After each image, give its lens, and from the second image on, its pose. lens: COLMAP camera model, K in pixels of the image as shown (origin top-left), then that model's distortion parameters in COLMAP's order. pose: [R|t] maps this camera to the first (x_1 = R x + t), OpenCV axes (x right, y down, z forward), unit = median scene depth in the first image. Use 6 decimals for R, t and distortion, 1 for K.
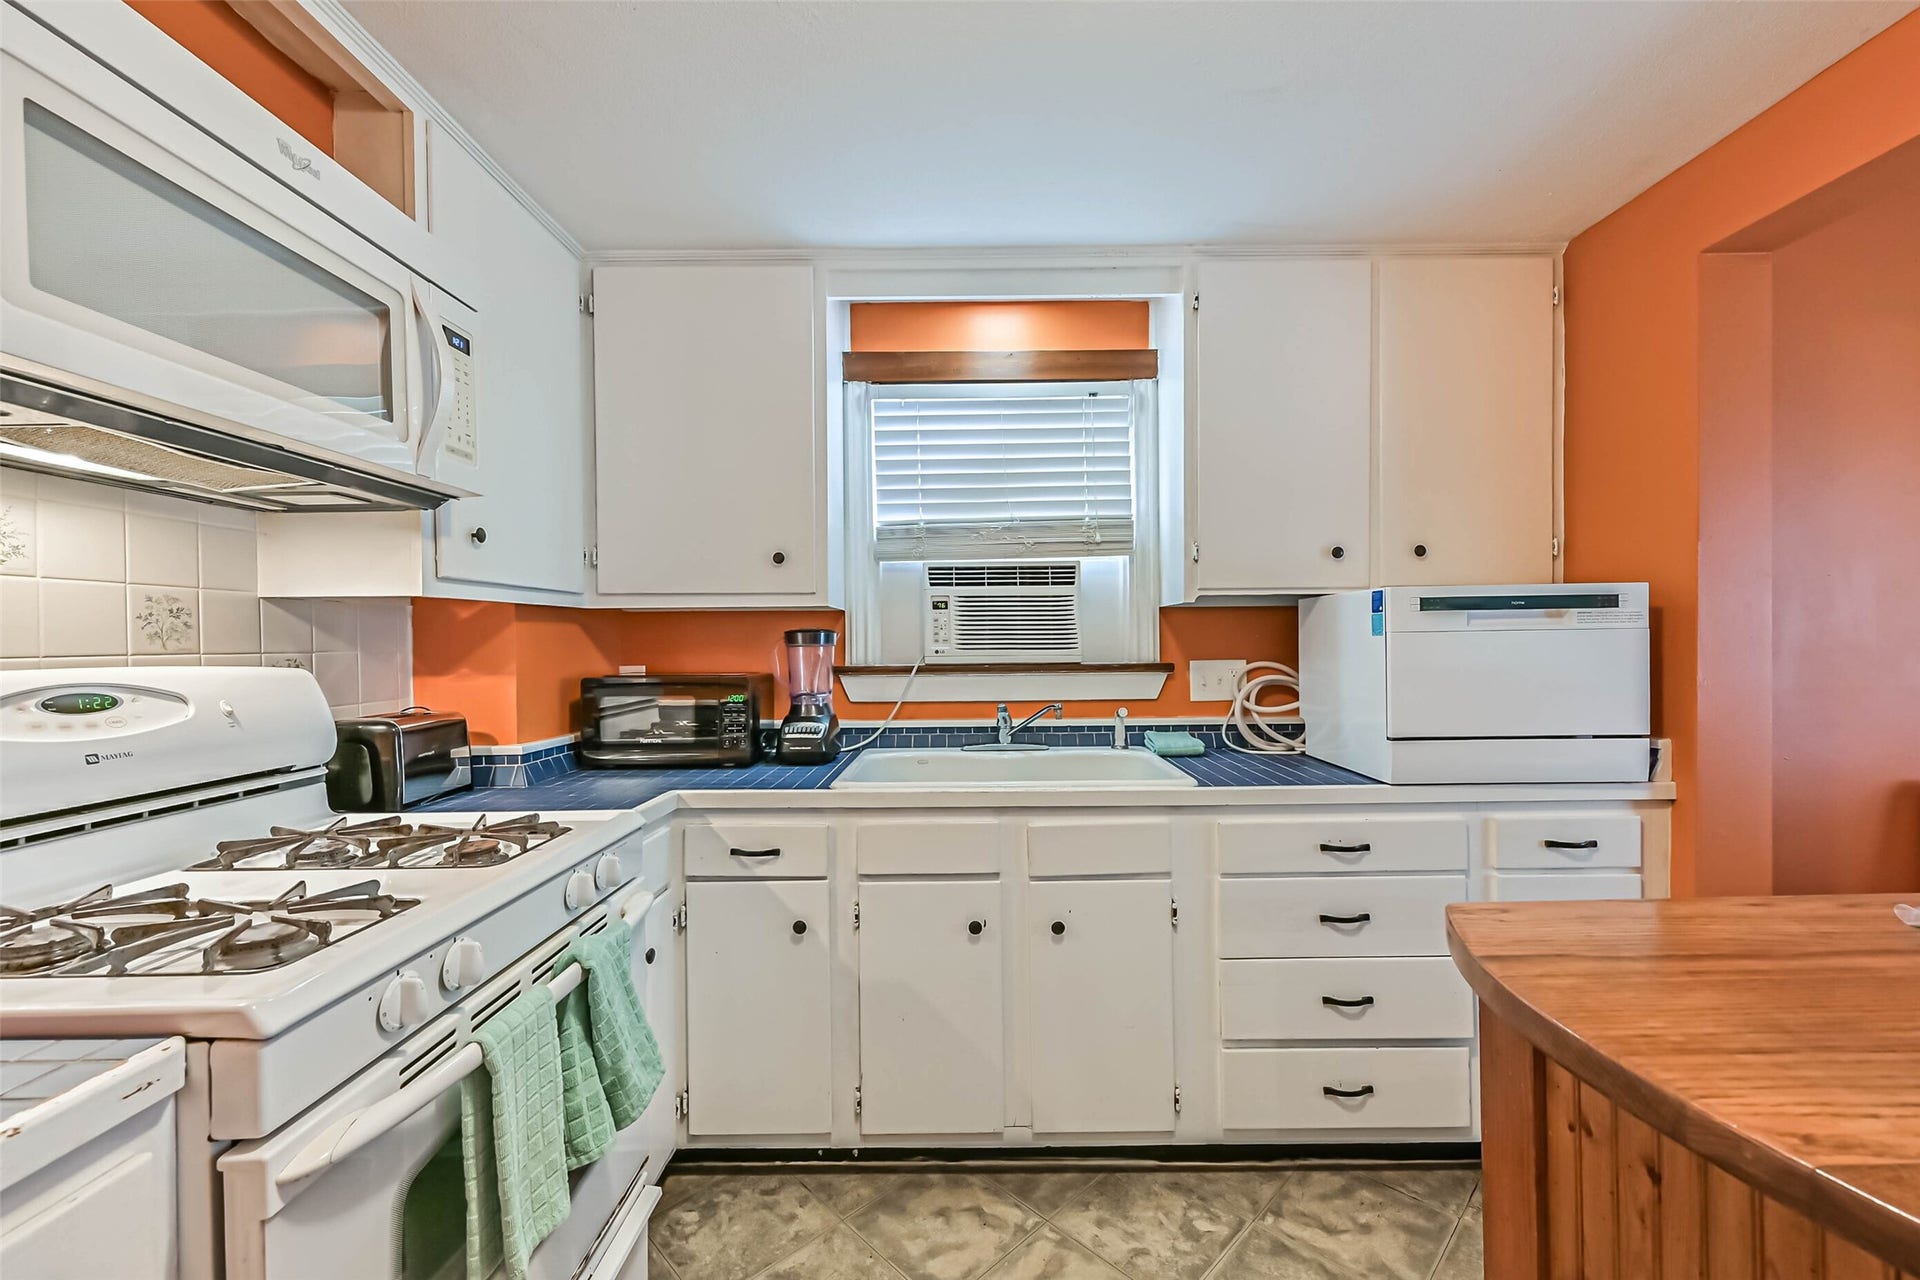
lens RADIAL K [[775.6, 0, 965.1], [0, 775.6, 647.1], [0, 0, 1]] dist [0.013824, 0.000010]
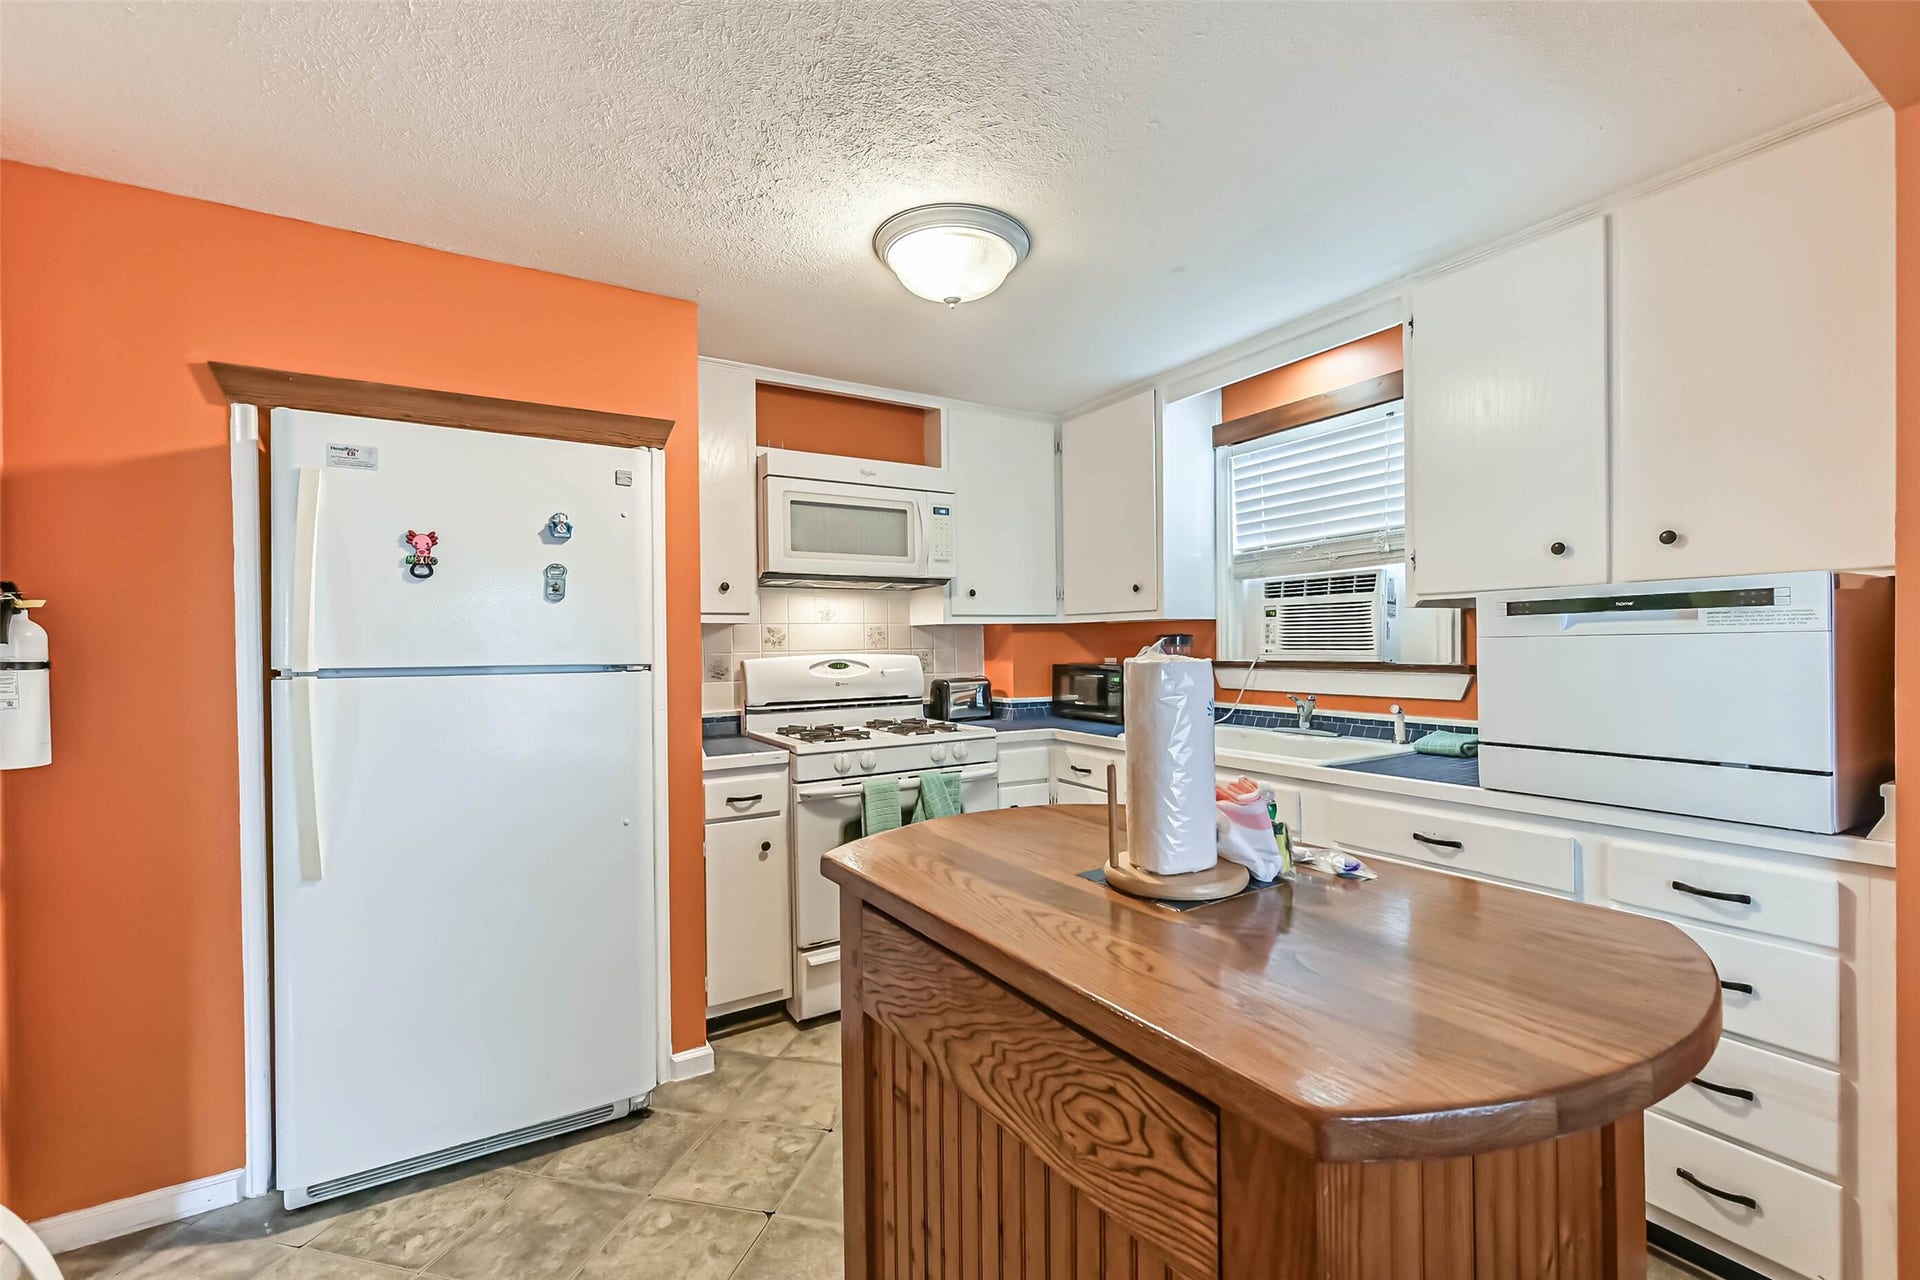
lens RADIAL K [[797.7, 0, 961.0], [0, 797.7, 648.9], [0, 0, 1]] dist [0.000474, -0.000014]
pose [[0.518535, 0.008629, -0.855013, 0.885155], [0.001512, 0.999938, 0.011008, -0.013444], [0.855055, -0.007001, 0.518490, -0.094503]]
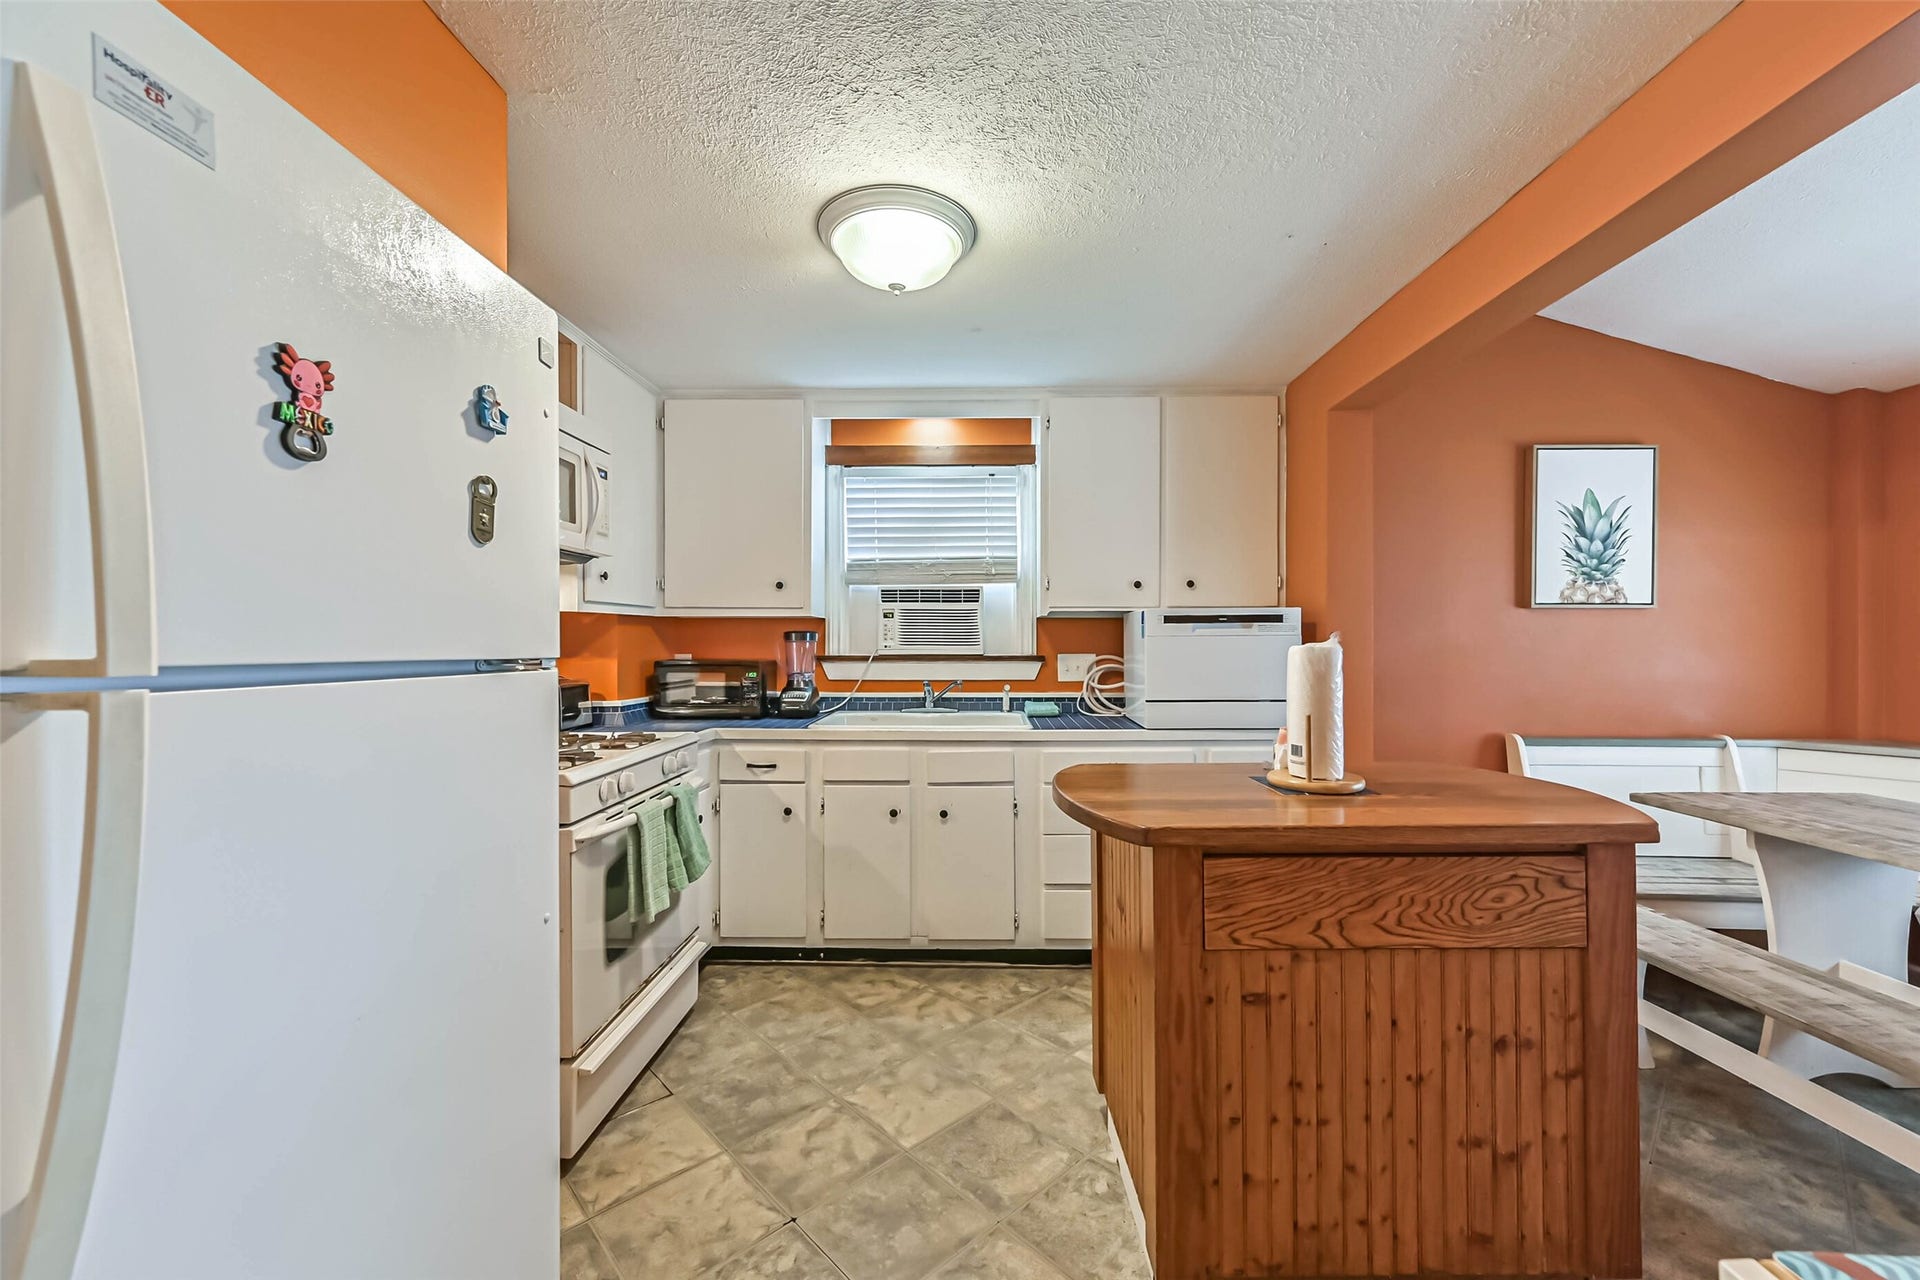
lens RADIAL K [[760.8, 0, 960.0], [0, 760.8, 640.0], [0, 0, 1]] dist [0.009268, -0.000390]
pose [[0.999641, 0.008725, -0.025351, 0.157316], [-0.008936, 0.999926, -0.008225, 0.004407], [0.025277, 0.008448, 0.999645, -0.503546]]
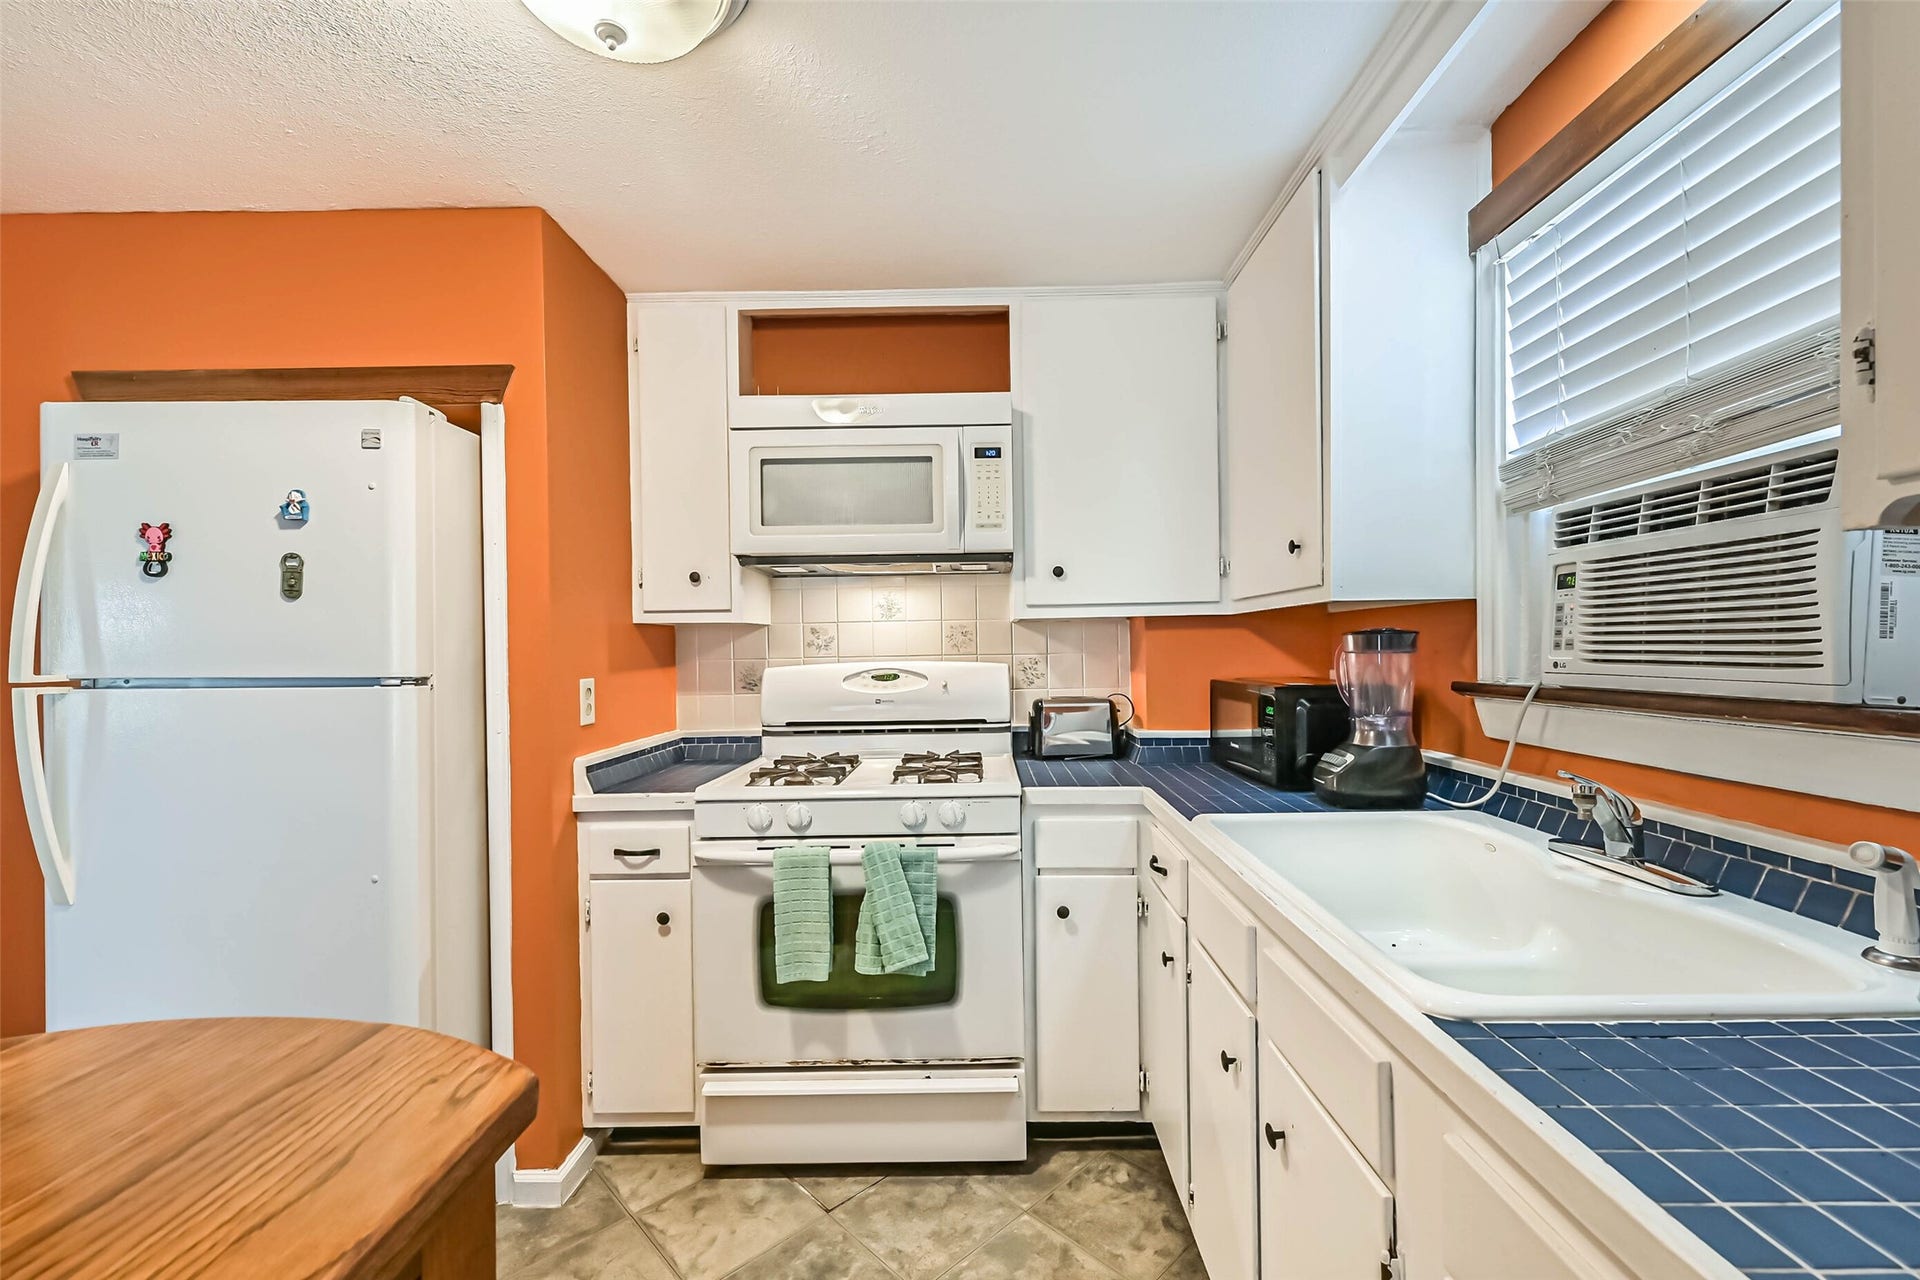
lens RADIAL K [[788.1, 0, 963.4], [0, 788.1, 655.3], [0, 0, 1]] dist [0.006106, -0.000169]
pose [[-0.006343, 0.017848, -0.999821, 0.590026], [0.006822, 0.999818, 0.017805, -0.015205], [0.999957, -0.006708, -0.006464, 0.632796]]
